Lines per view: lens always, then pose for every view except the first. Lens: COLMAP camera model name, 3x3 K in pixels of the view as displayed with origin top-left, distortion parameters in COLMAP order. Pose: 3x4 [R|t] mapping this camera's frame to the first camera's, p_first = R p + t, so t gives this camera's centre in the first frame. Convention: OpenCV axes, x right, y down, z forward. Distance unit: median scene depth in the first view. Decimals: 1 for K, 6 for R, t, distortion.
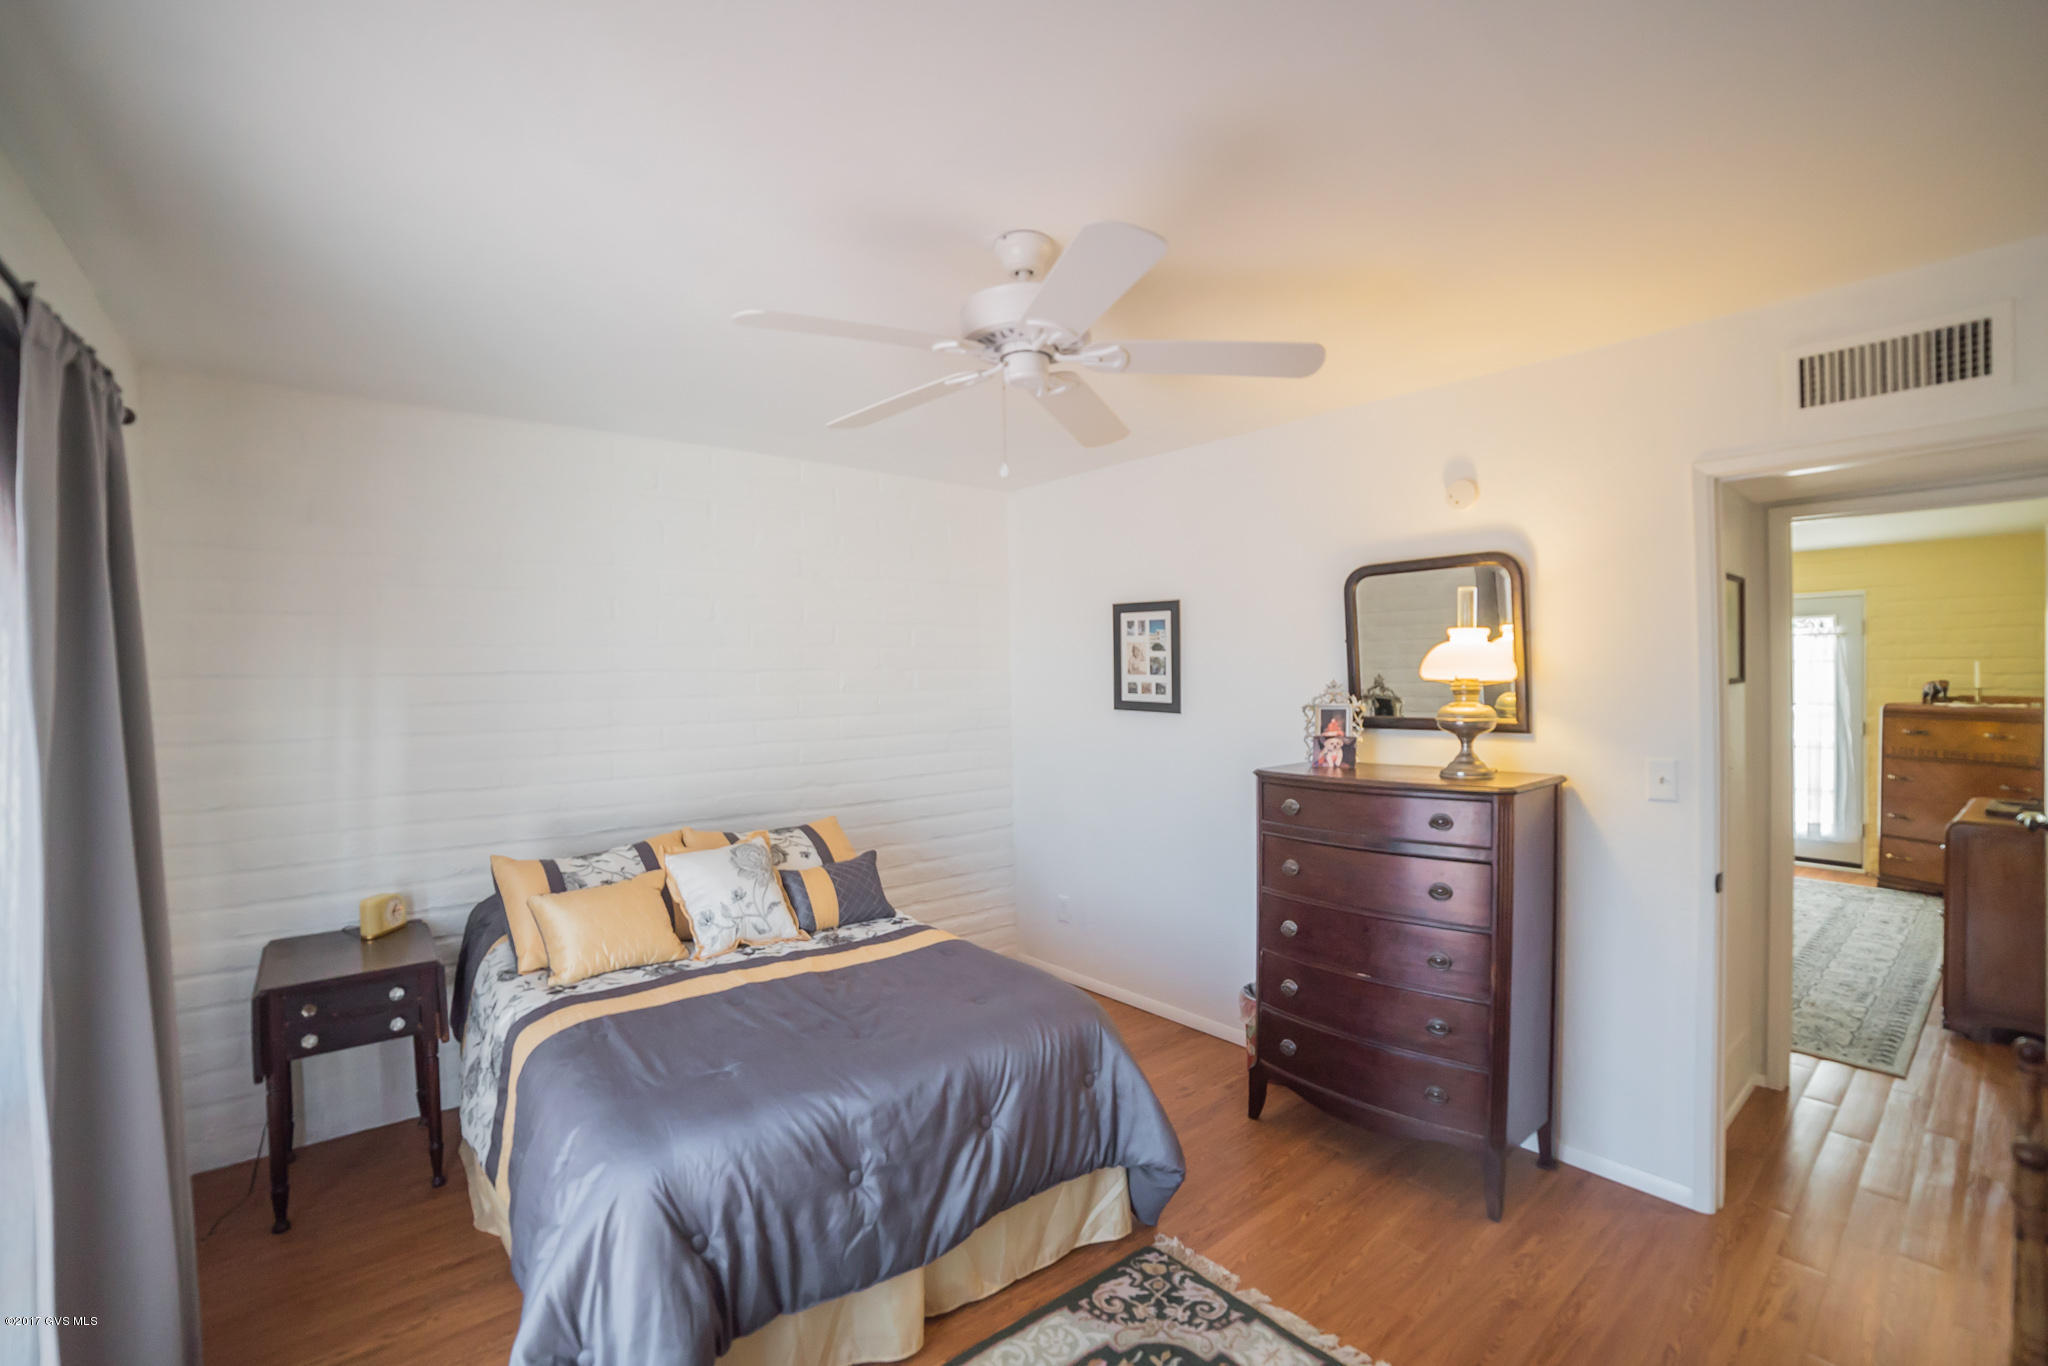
lens RADIAL K [[861.4, 0, 1024.4], [0, 861.4, 672.2], [0, 0, 1]] dist [-0.099079, 0.032231]
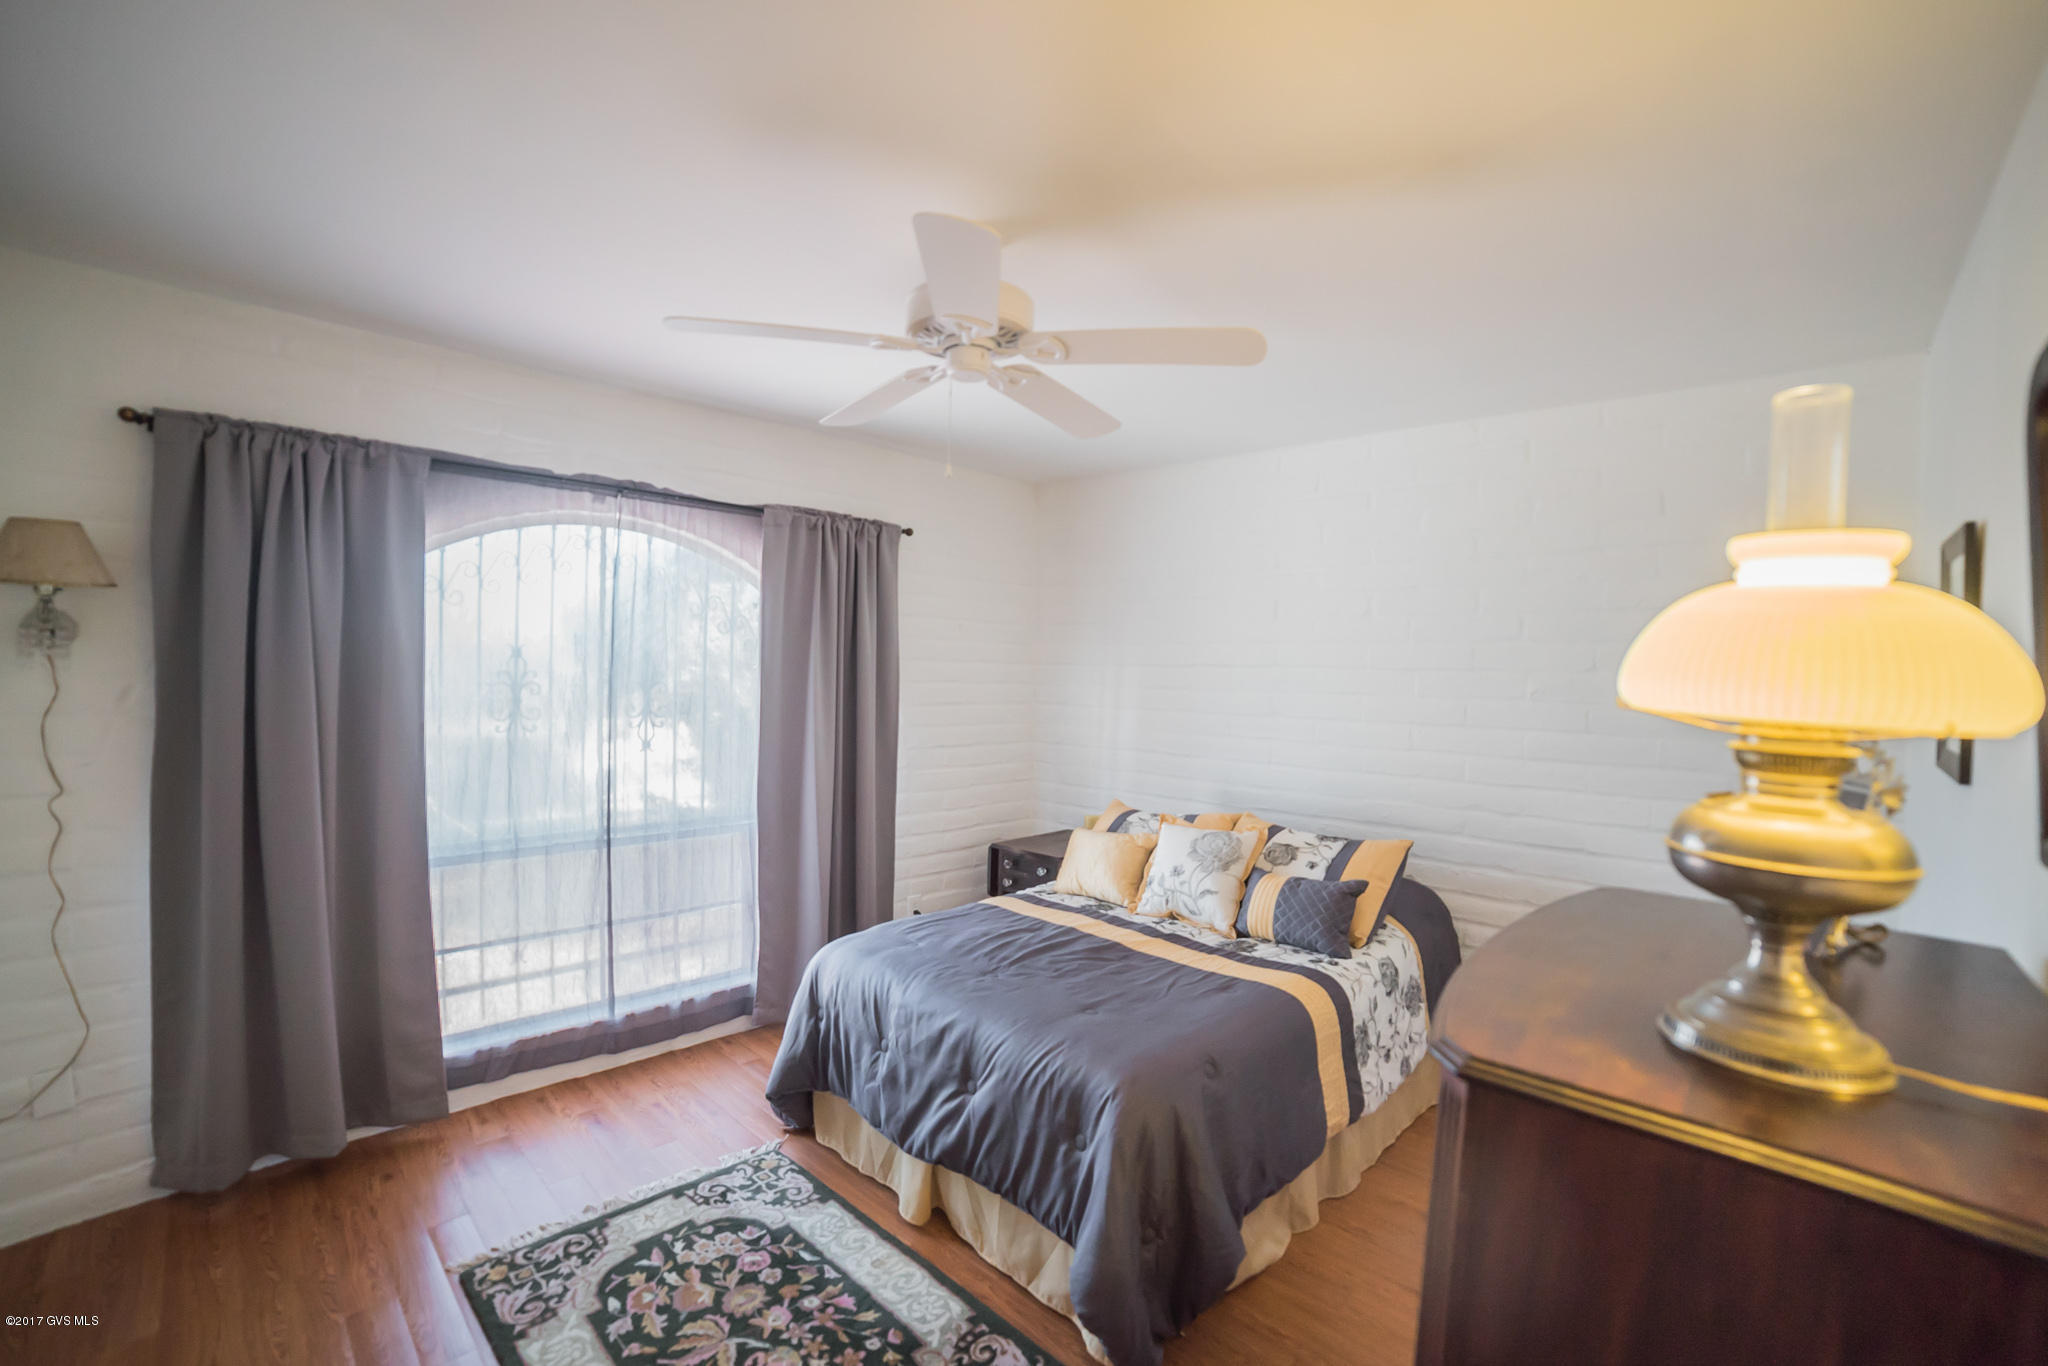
lens RADIAL K [[861.4, 0, 1024.4], [0, 861.4, 672.2], [0, 0, 1]] dist [-0.099079, 0.032231]
pose [[0.113110, 0.011705, -0.993514, 0.838664], [-0.014453, 0.999844, 0.010134, -0.002847], [0.993477, 0.013213, 0.113262, 0.770203]]
